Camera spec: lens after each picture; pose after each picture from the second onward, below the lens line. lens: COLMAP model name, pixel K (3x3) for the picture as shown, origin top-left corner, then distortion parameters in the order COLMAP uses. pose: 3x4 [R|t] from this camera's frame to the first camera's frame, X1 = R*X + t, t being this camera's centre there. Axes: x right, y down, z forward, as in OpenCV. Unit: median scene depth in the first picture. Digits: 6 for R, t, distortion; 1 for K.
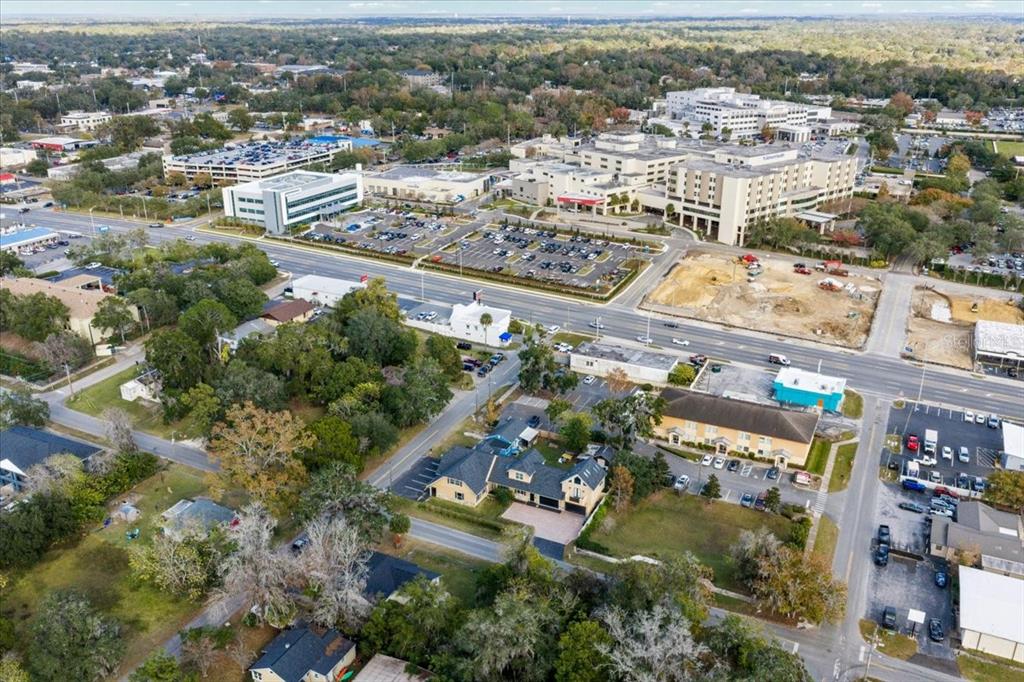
lens RADIAL K [[838.0, 0, 512.7], [0, 838.0, 341.5], [0, 0, 1]] dist [0.007313, -0.002145]
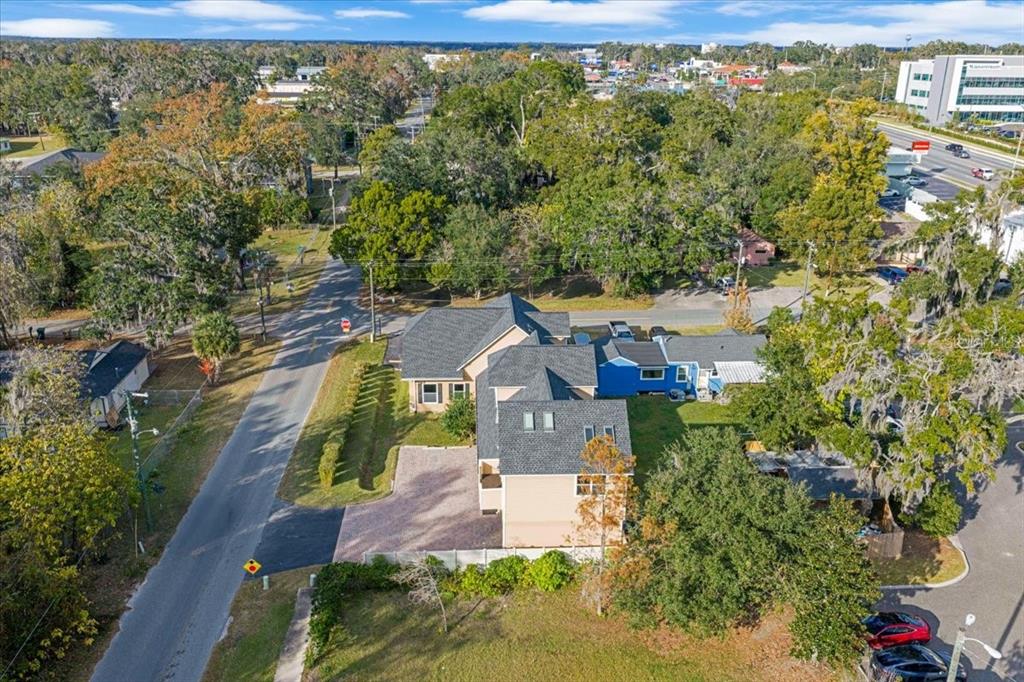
lens RADIAL K [[838.0, 0, 513.6], [0, 838.0, 340.7], [0, 0, 1]] dist [0.007313, -0.002145]
pose [[0.487097, 0.294466, -0.822208, 0.309485], [-0.321807, 0.935718, 0.144472, 0.086891], [0.811897, 0.194220, 0.550547, 0.797526]]
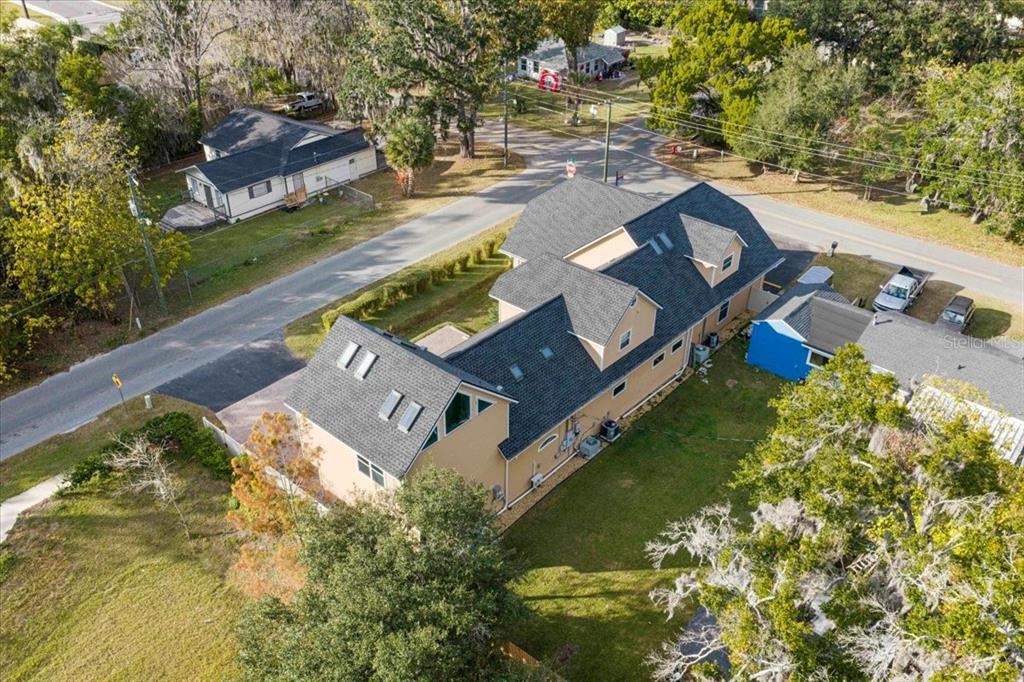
lens RADIAL K [[838.0, 0, 510.0], [0, 838.0, 342.2], [0, 0, 1]] dist [0.007313, -0.002145]
pose [[-0.269538, 0.518482, -0.811496, 0.244805], [-0.347995, 0.733295, 0.584105, 0.011494], [0.897913, 0.439835, -0.017222, 1.004619]]
